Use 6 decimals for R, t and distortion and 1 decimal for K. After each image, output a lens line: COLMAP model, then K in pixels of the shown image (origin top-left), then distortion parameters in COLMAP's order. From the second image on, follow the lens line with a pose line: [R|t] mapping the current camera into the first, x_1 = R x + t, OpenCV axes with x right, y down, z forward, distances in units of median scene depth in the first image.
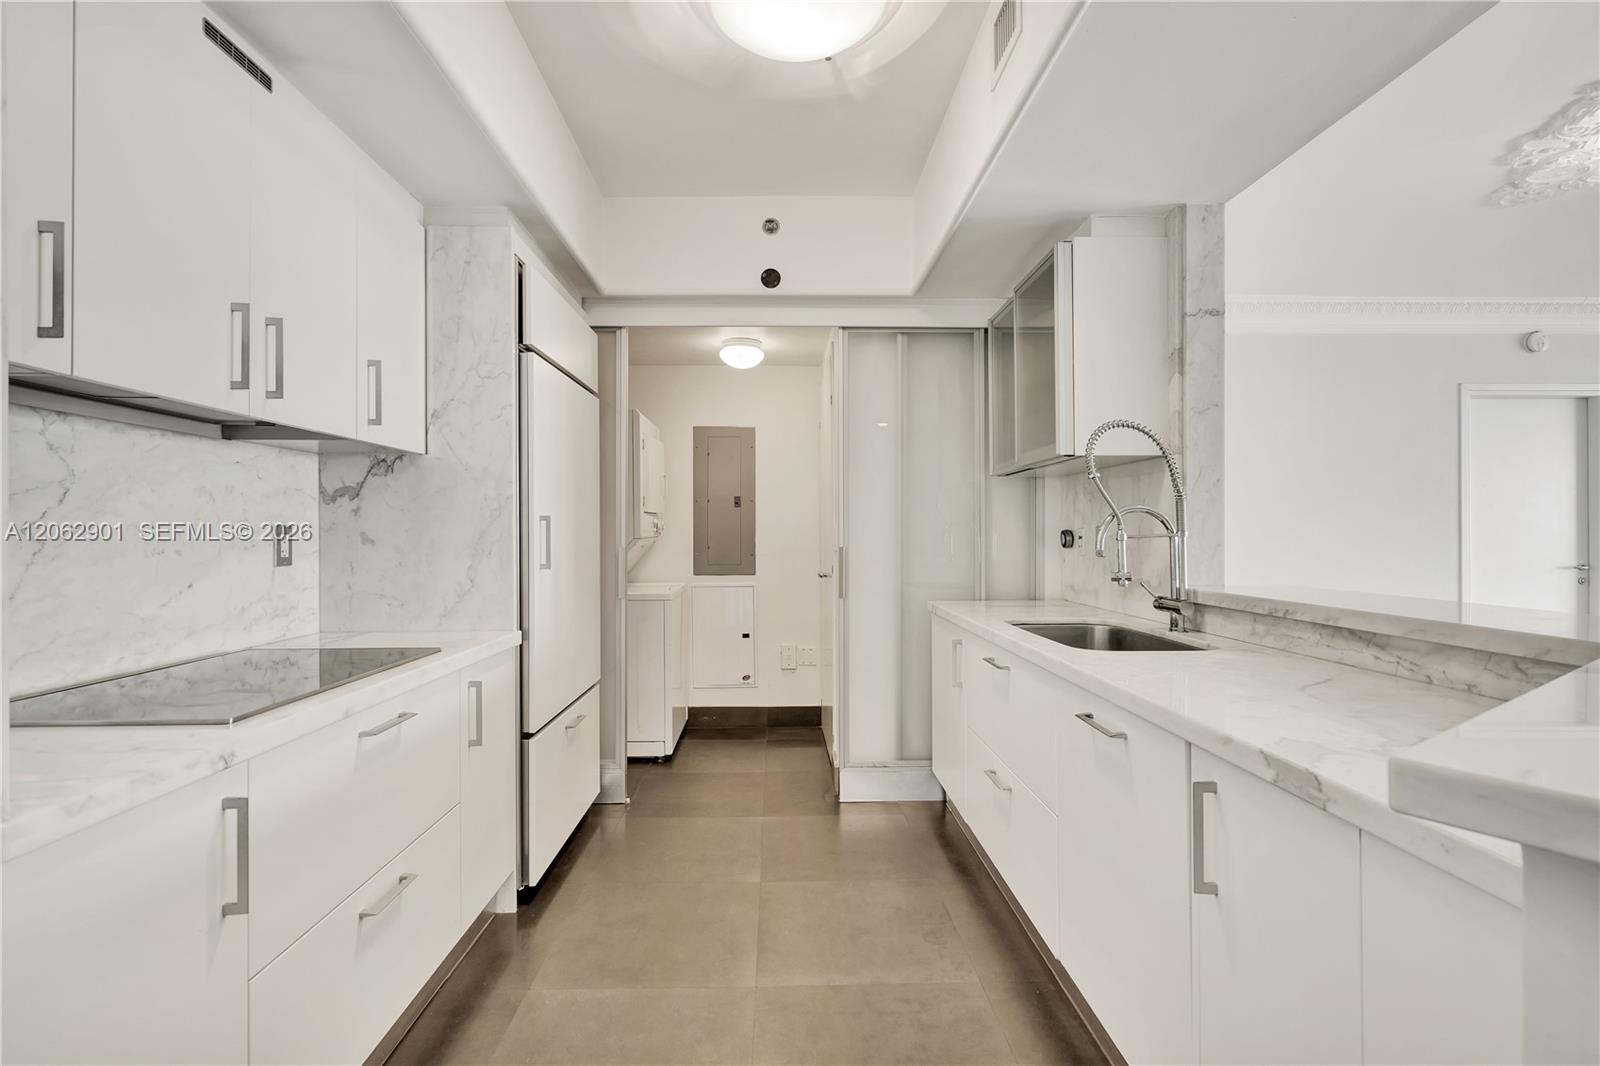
lens RADIAL K [[756.5, 0, 785.1], [0, 756.5, 532.4], [0, 0, 1]] dist [0.000569, -0.000018]
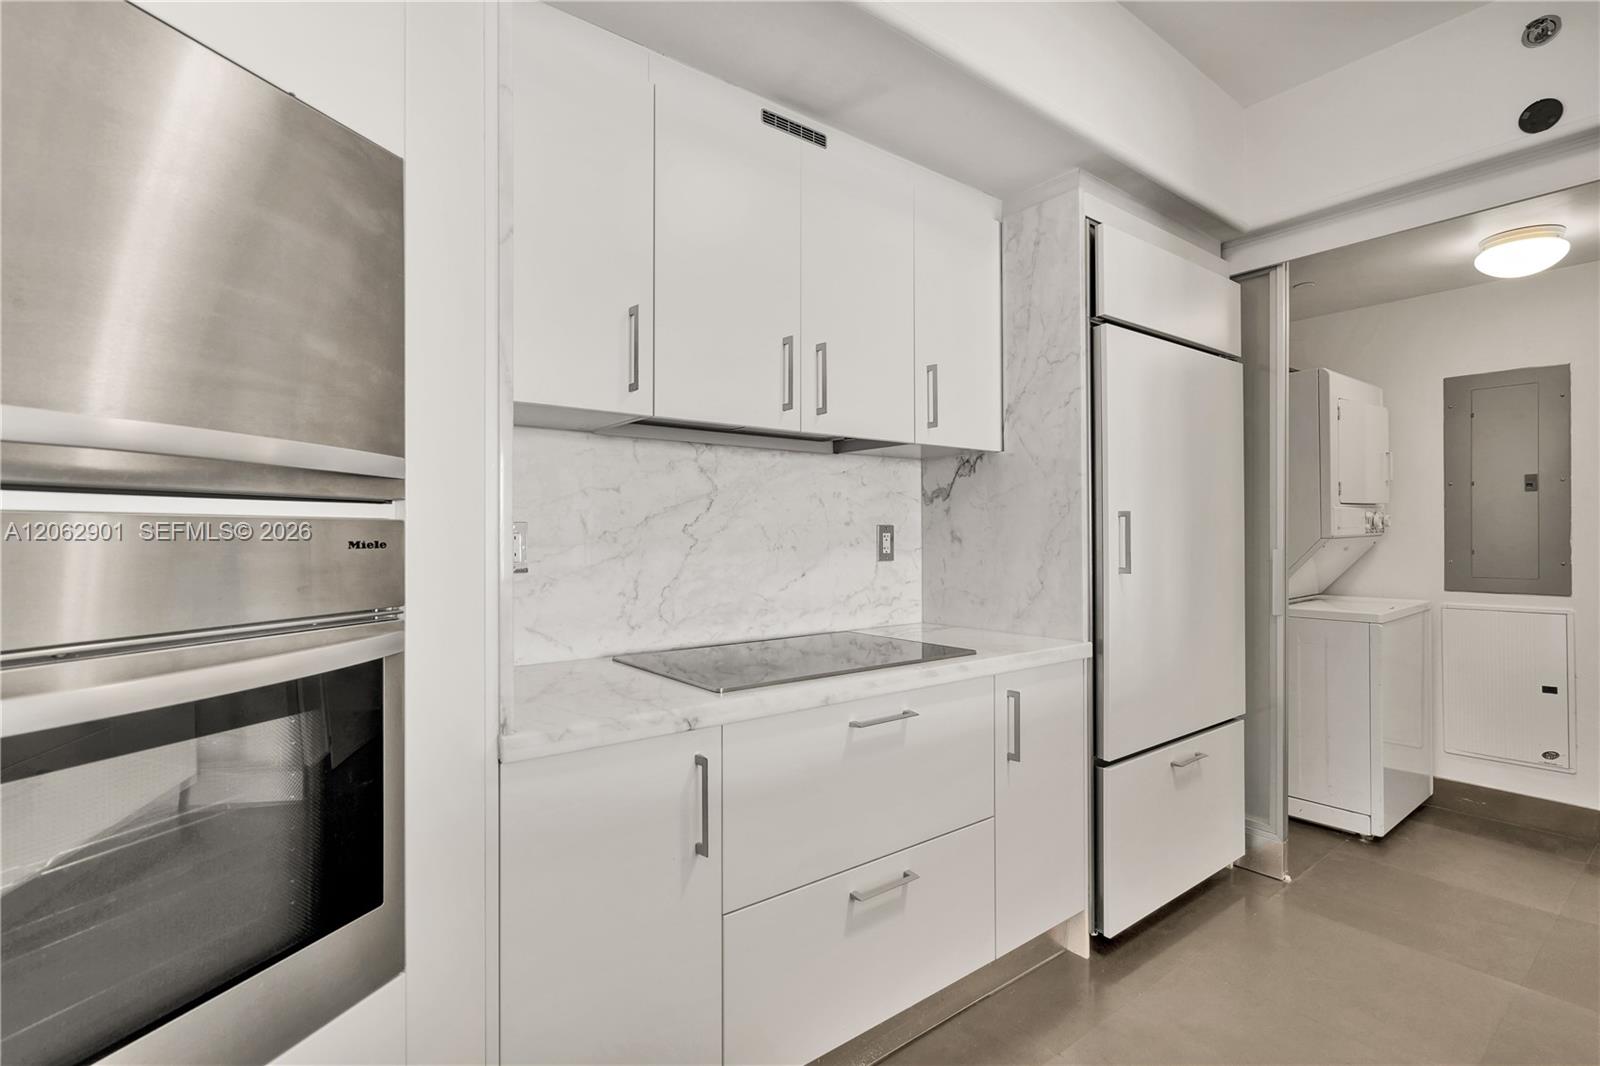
lens RADIAL K [[747.7, 0, 790.7], [0, 747.7, 533.0], [0, 0, 1]] dist [-0.002129, 0.001527]
pose [[0.597622, 0.000174, -0.801778, 0.140498], [0.002592, 0.999994, 0.002149, -0.000124], [0.801774, -0.003363, 0.597618, 0.199591]]
